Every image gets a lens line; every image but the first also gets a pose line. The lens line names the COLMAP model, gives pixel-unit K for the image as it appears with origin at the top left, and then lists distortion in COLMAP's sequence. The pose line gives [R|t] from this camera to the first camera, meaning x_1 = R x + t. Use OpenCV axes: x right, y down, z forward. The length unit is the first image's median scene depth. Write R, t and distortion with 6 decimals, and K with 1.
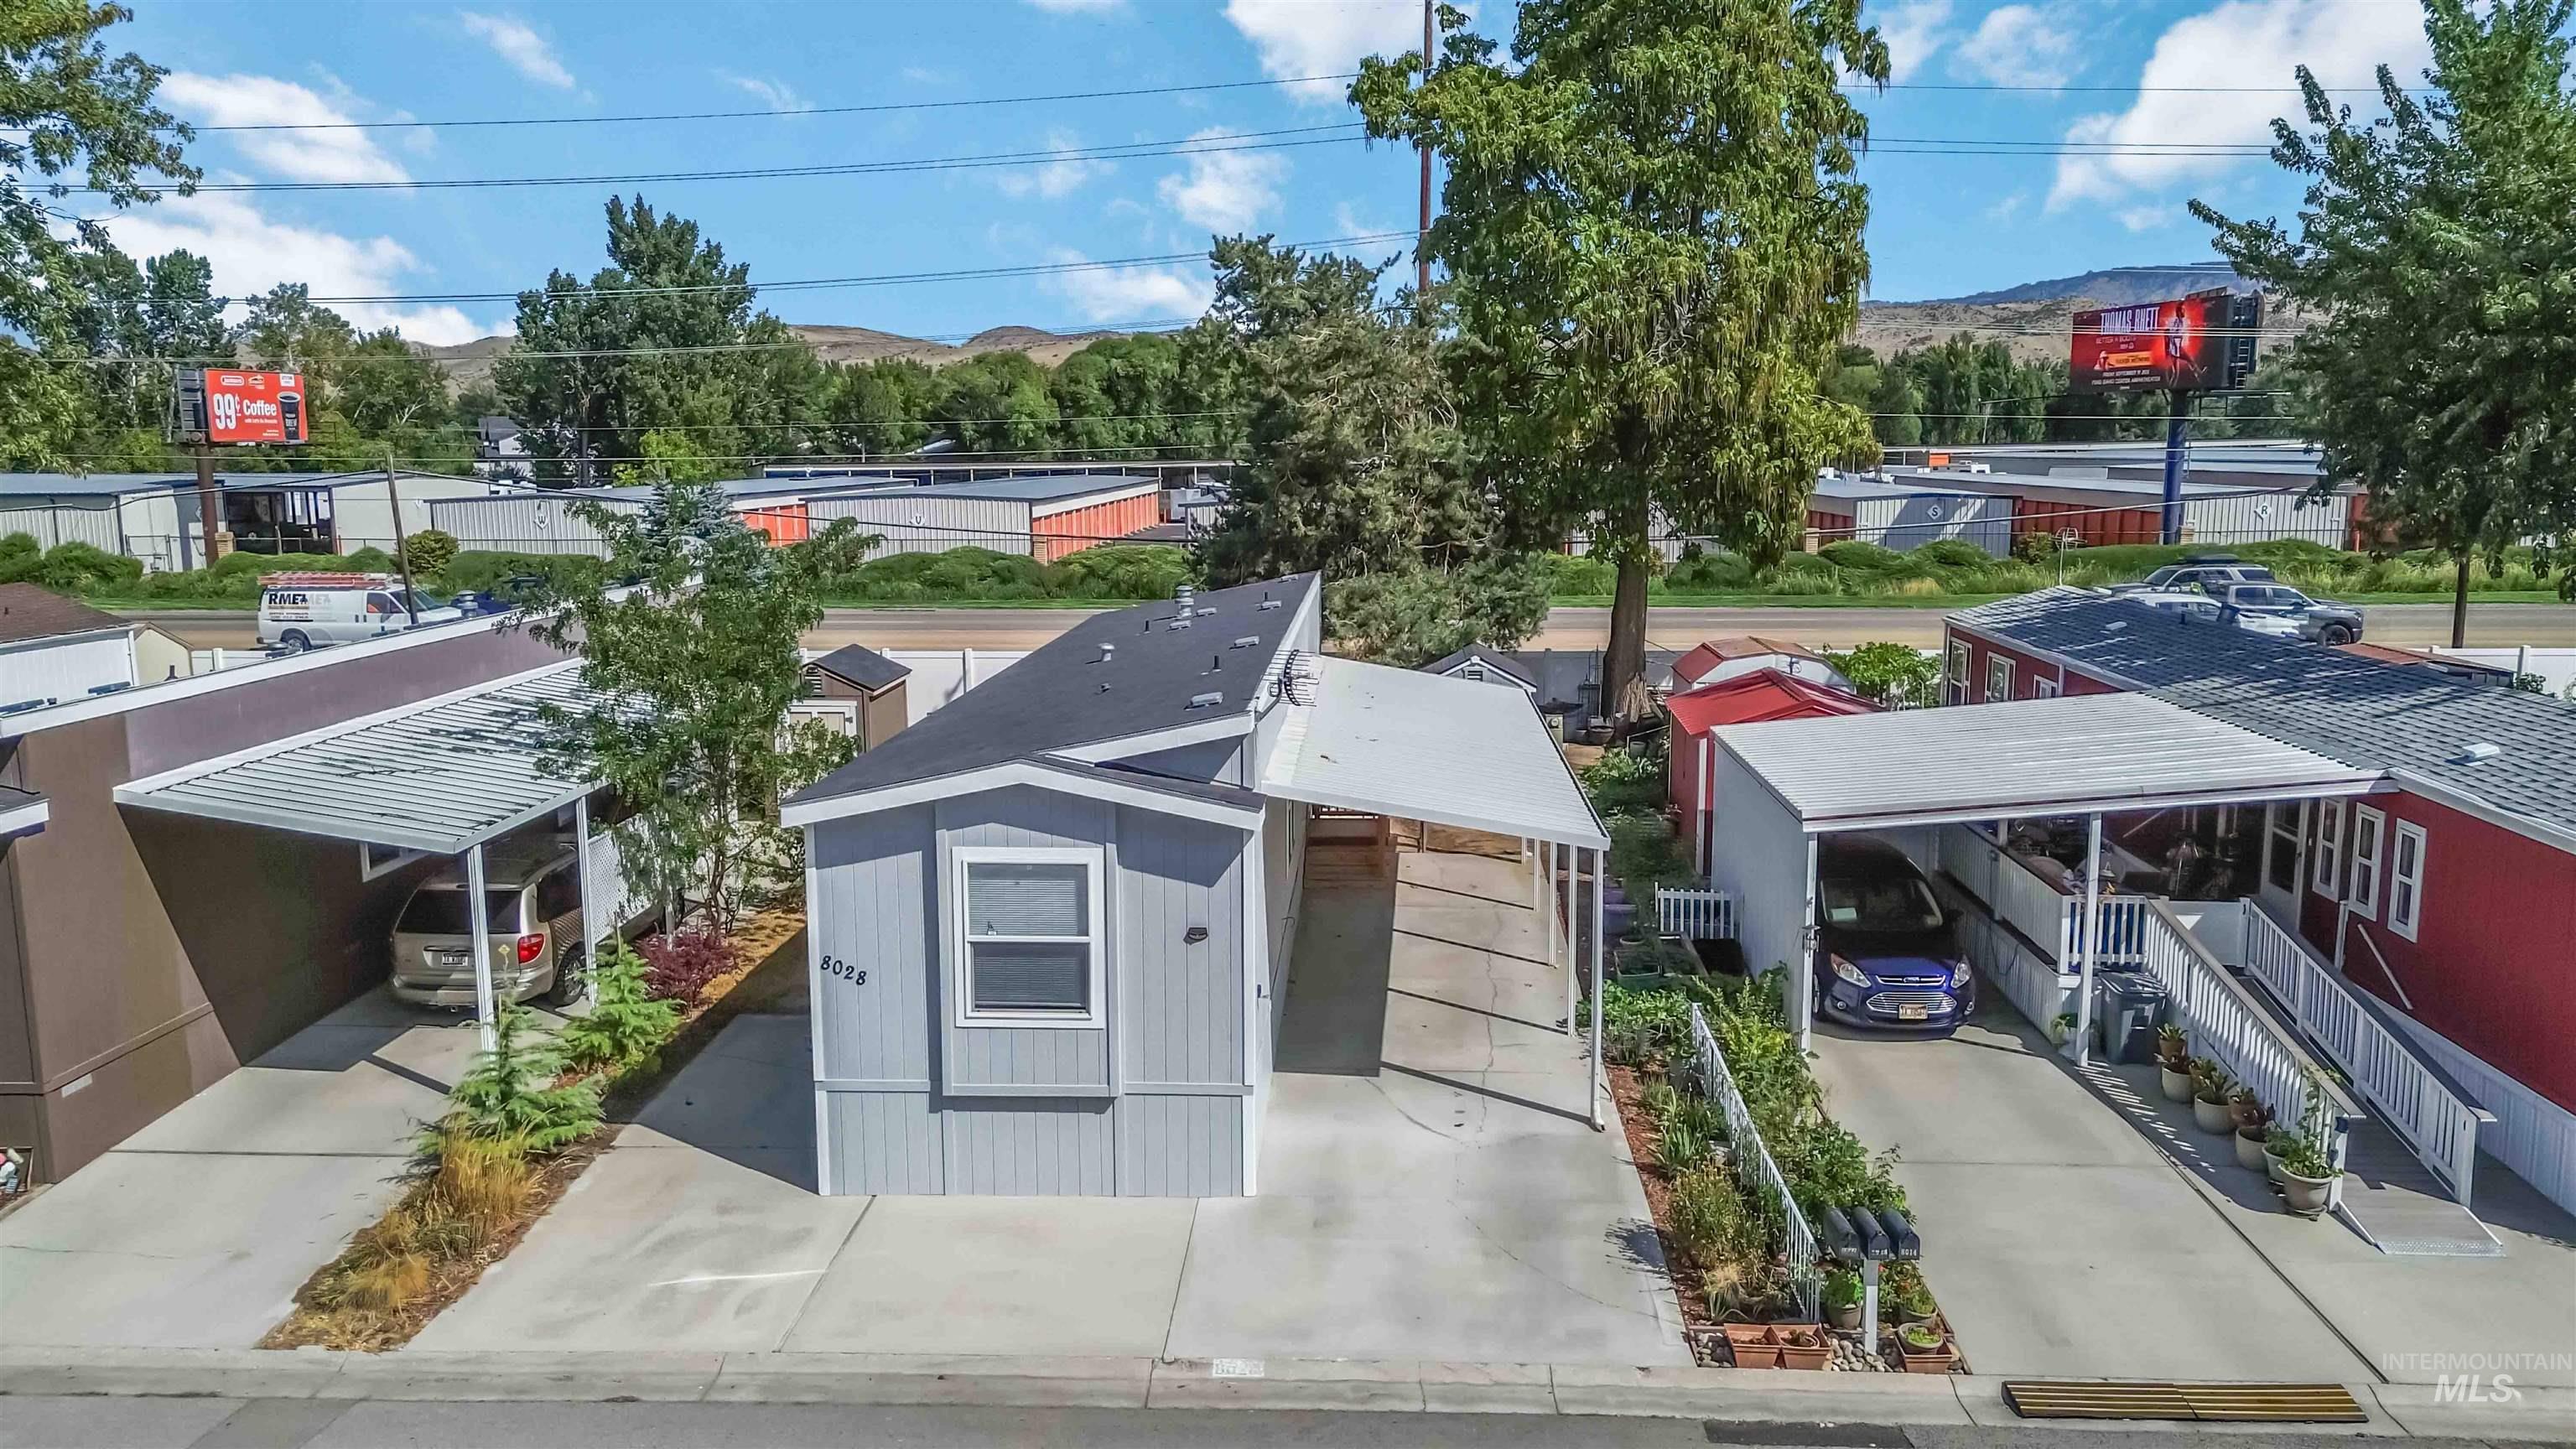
lens RADIAL K [[1819.3, 0, 1294.5], [0, 1819.3, 719.9], [0, 0, 1]] dist [0.074175, -0.071800]
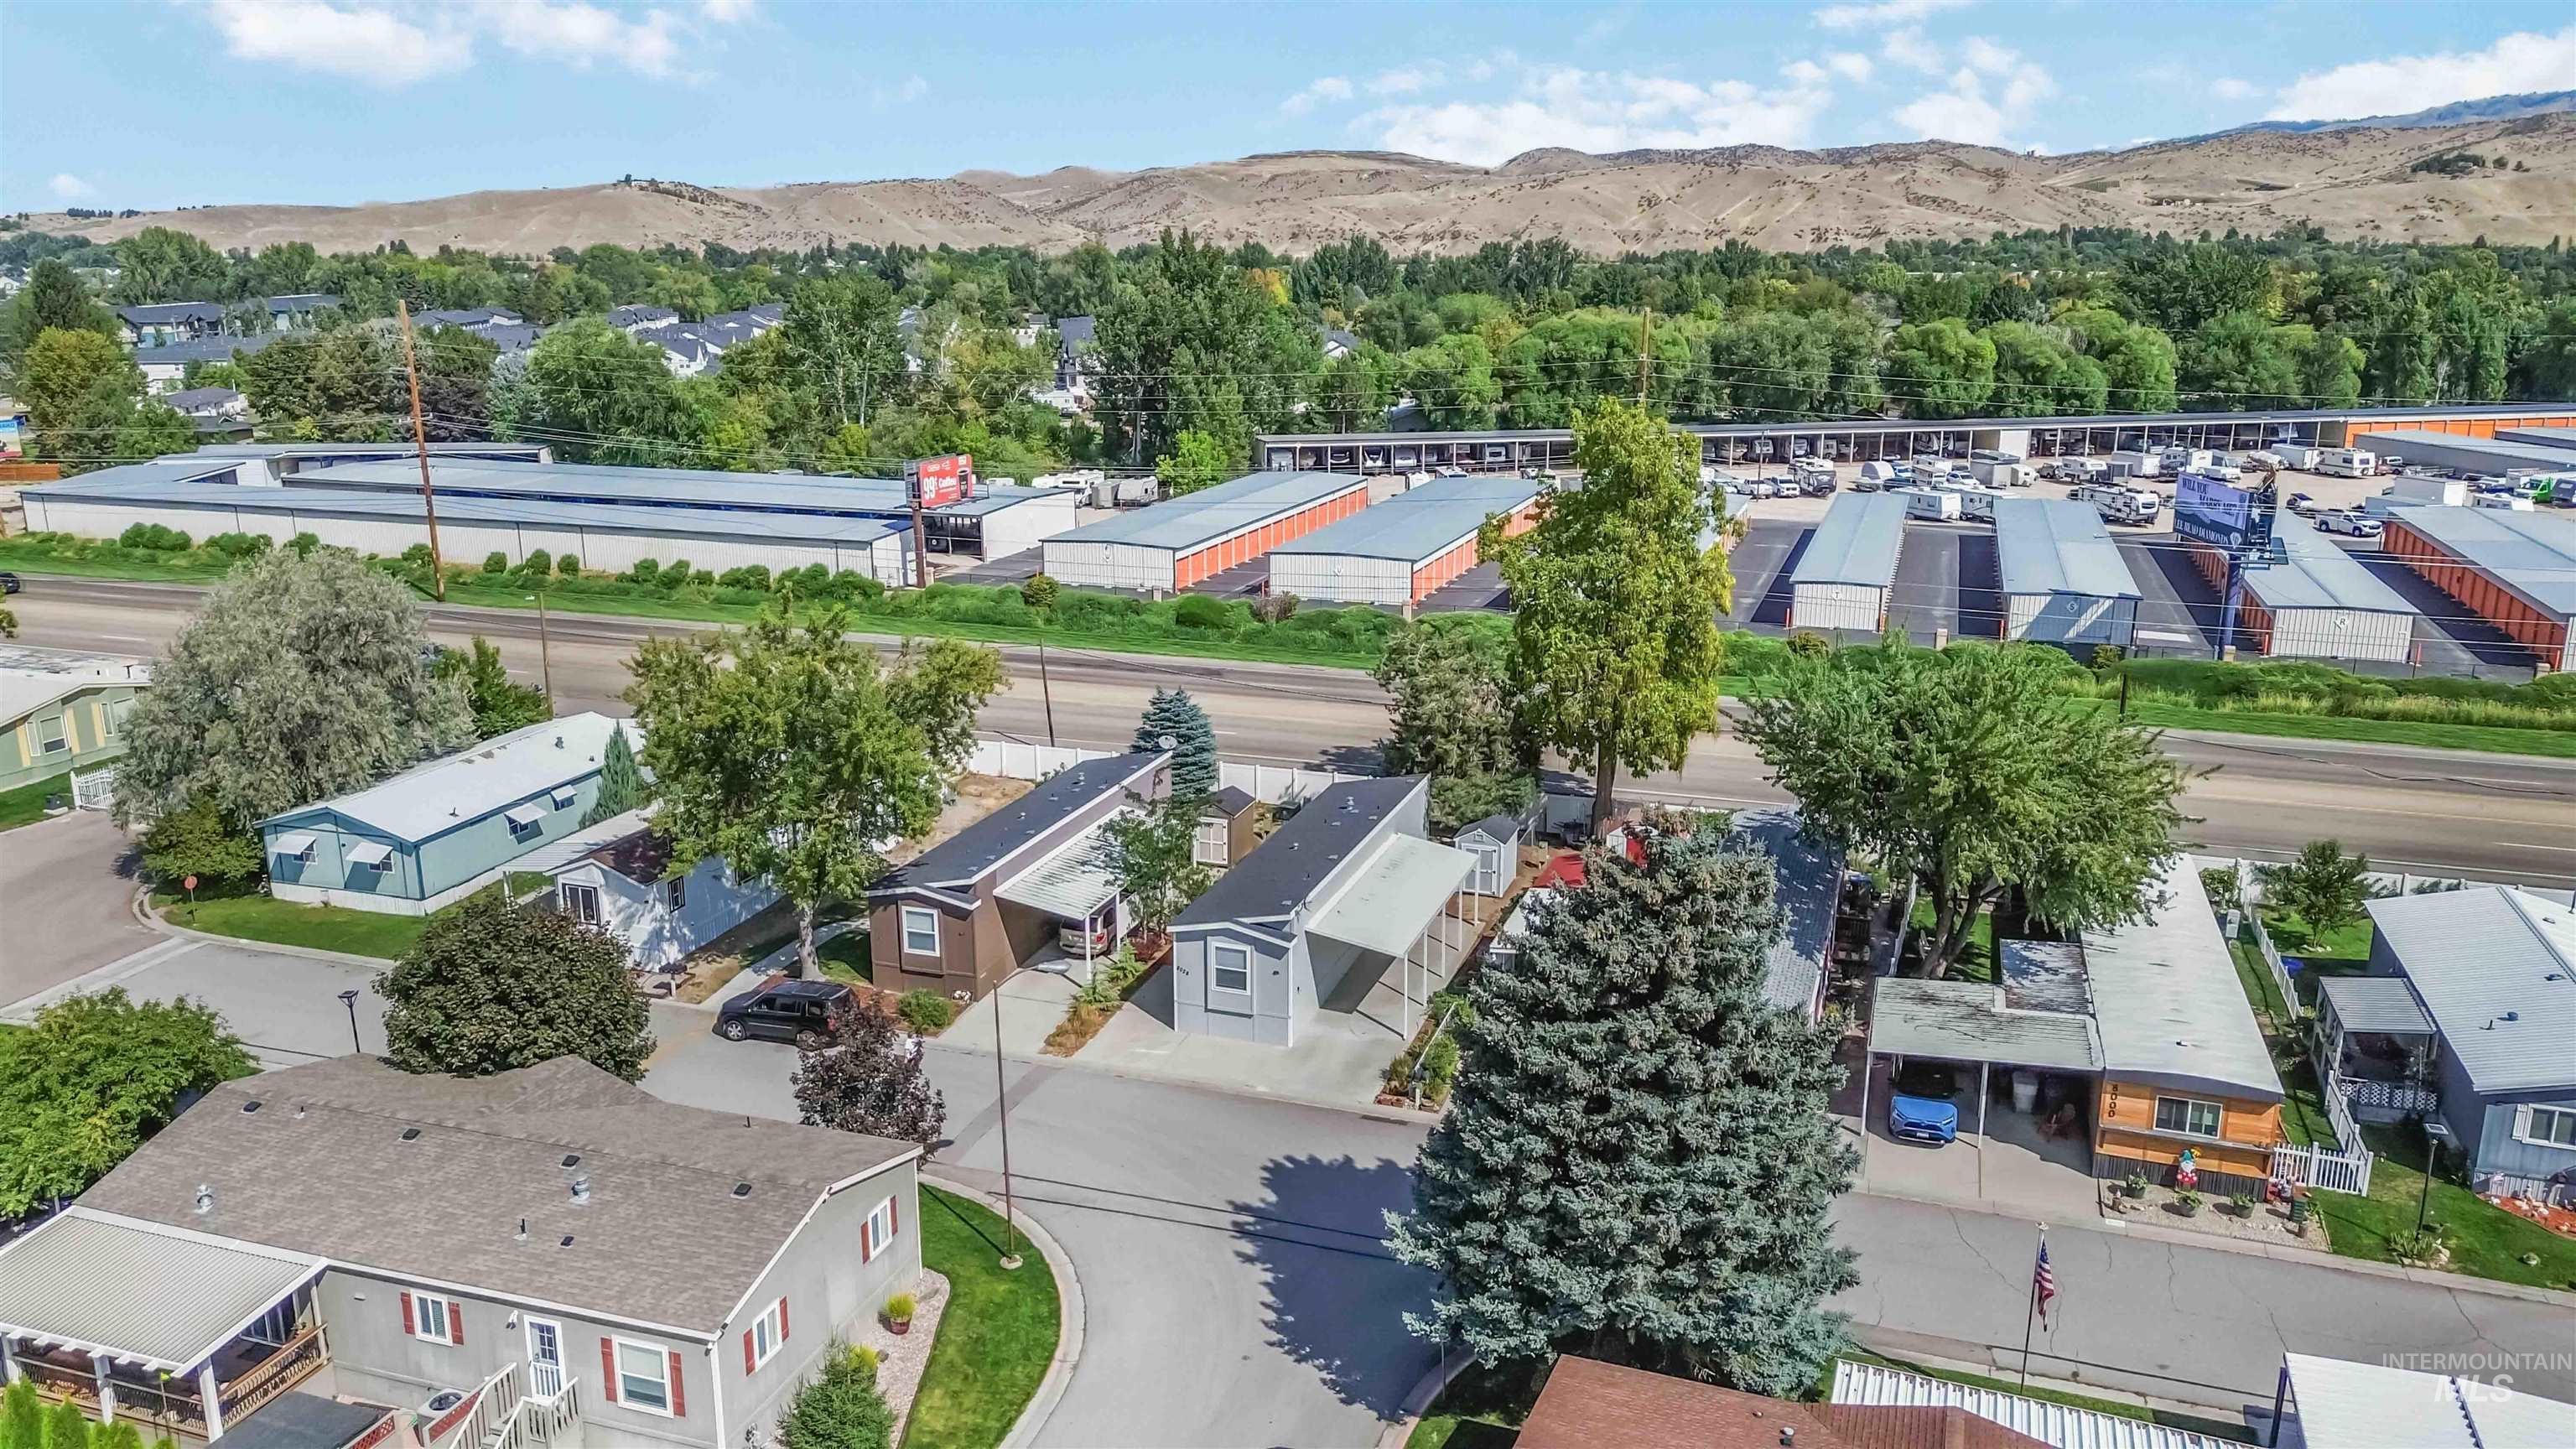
lens RADIAL K [[1819.3, 0, 1294.5], [0, 1819.3, 719.9], [0, 0, 1]] dist [0.074175, -0.071800]
pose [[0.959524, 0.073610, -0.271838, 0.749965], [-0.047143, 0.993600, 0.102651, -0.608498], [0.277655, -0.085681, 0.956853, -1.928089]]
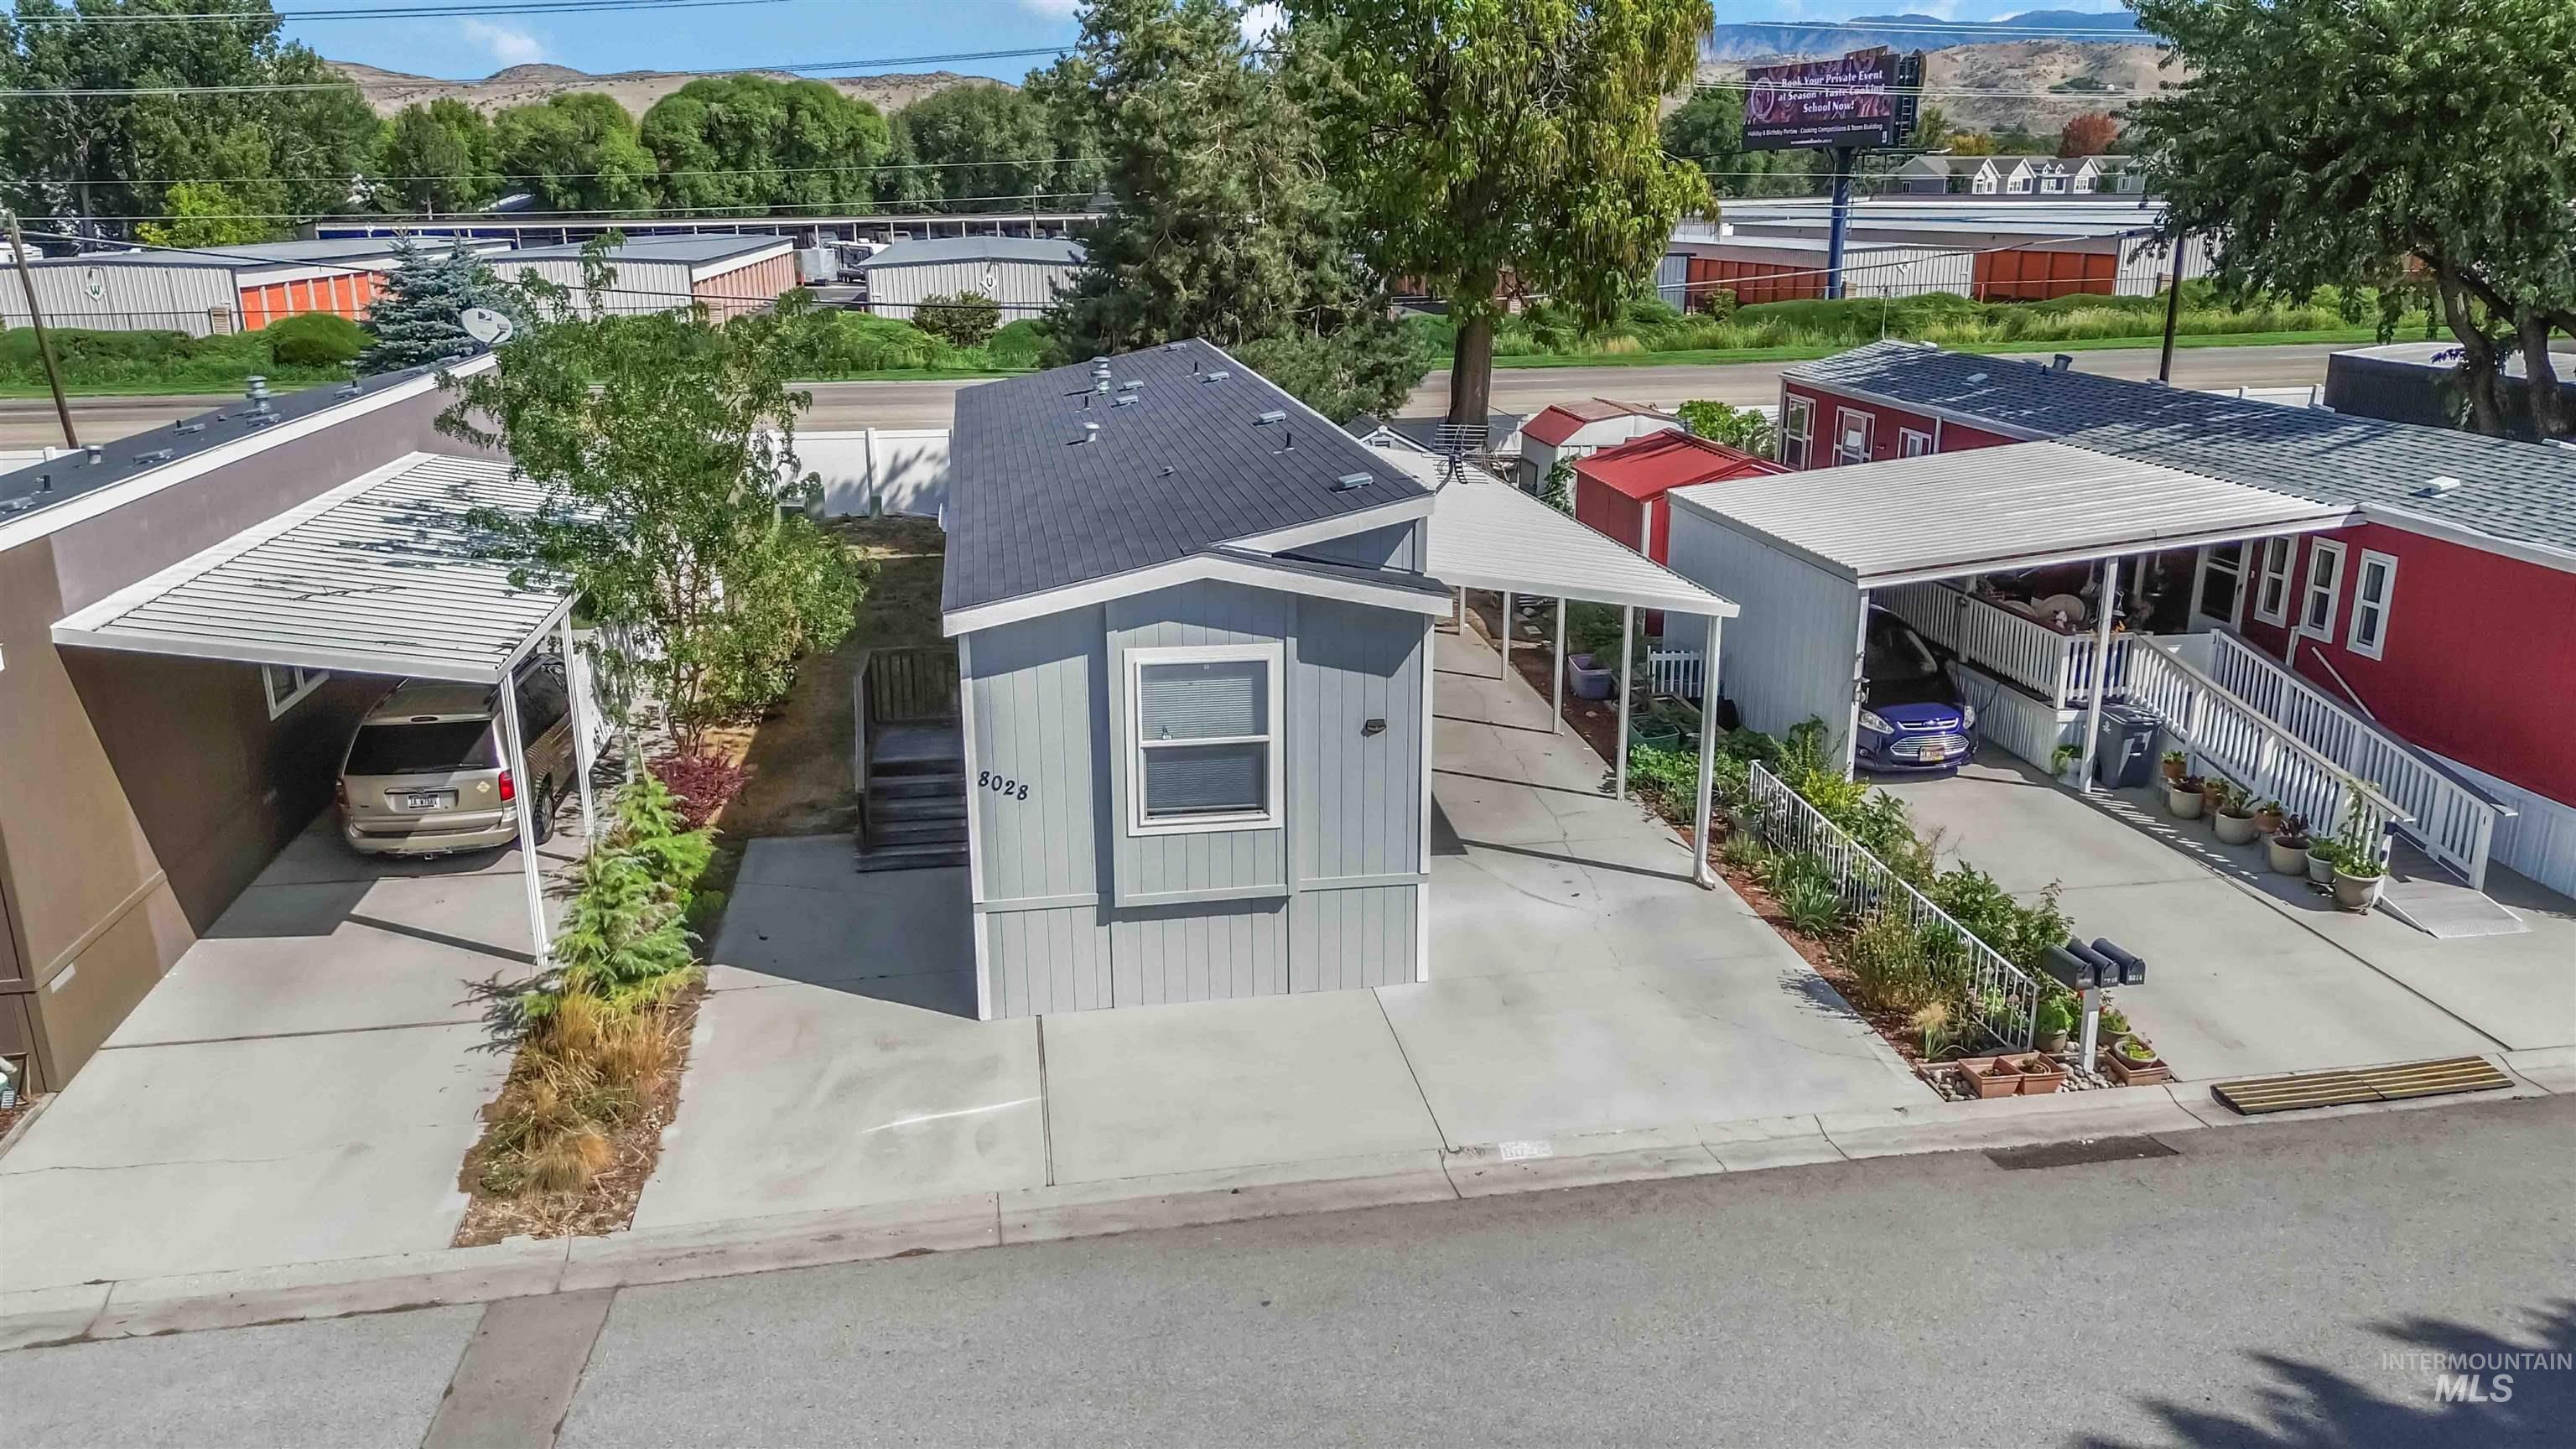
lens RADIAL K [[1819.3, 0, 1294.5], [0, 1819.3, 719.9], [0, 0, 1]] dist [0.074175, -0.071800]
pose [[0.975840, -0.061128, 0.209762, -0.247570], [0.034306, 0.991024, 0.129207, -0.009348], [-0.215778, -0.118889, 0.969178, 0.061195]]
